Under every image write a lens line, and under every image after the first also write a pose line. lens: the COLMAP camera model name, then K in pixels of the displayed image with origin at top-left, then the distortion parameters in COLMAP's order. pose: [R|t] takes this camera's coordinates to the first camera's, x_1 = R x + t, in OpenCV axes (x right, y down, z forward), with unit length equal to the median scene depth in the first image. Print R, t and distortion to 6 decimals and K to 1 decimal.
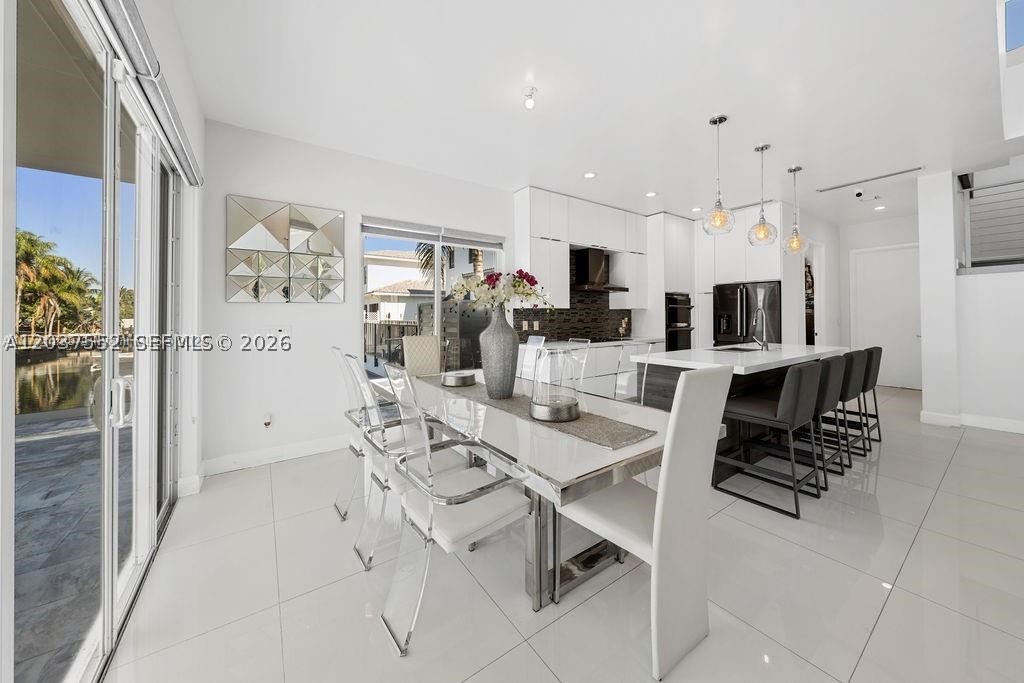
lens RADIAL K [[356.1, 0, 518.8], [0, 356.1, 313.4], [0, 0, 1]] dist [0.002111, 0.000054]
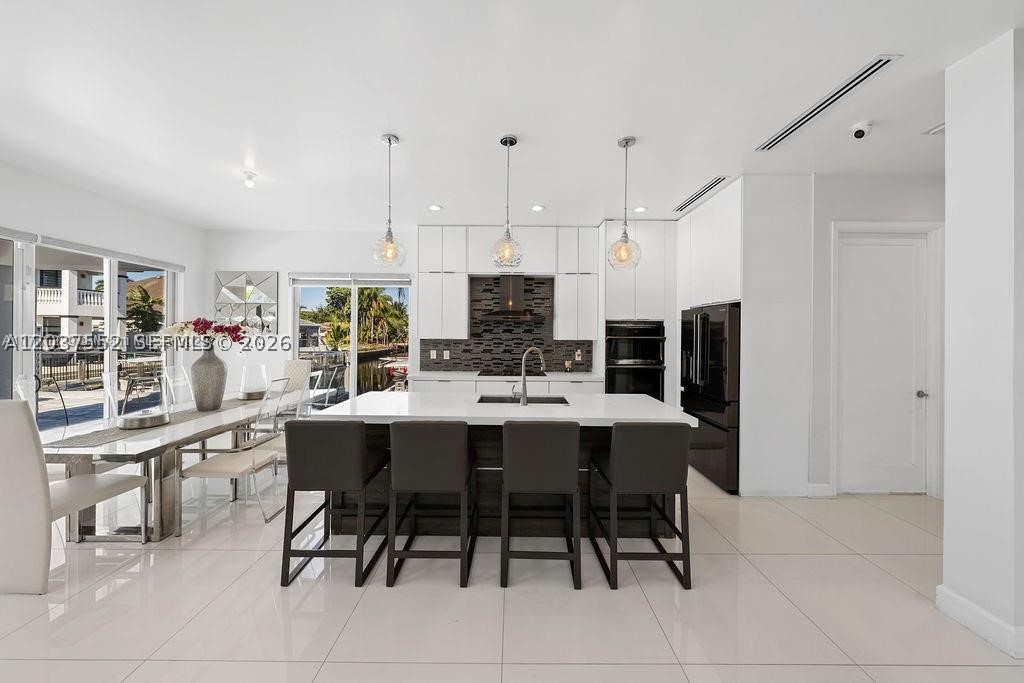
lens RADIAL K [[356.1, 0, 514.9], [0, 356.1, 335.4], [0, 0, 1]] dist [0.002111, 0.000054]
pose [[0.816297, 0.016270, -0.577403, 0.718126], [-0.012055, 0.999865, 0.011131, -0.032471], [0.577507, -0.002125, 0.816383, 0.229953]]
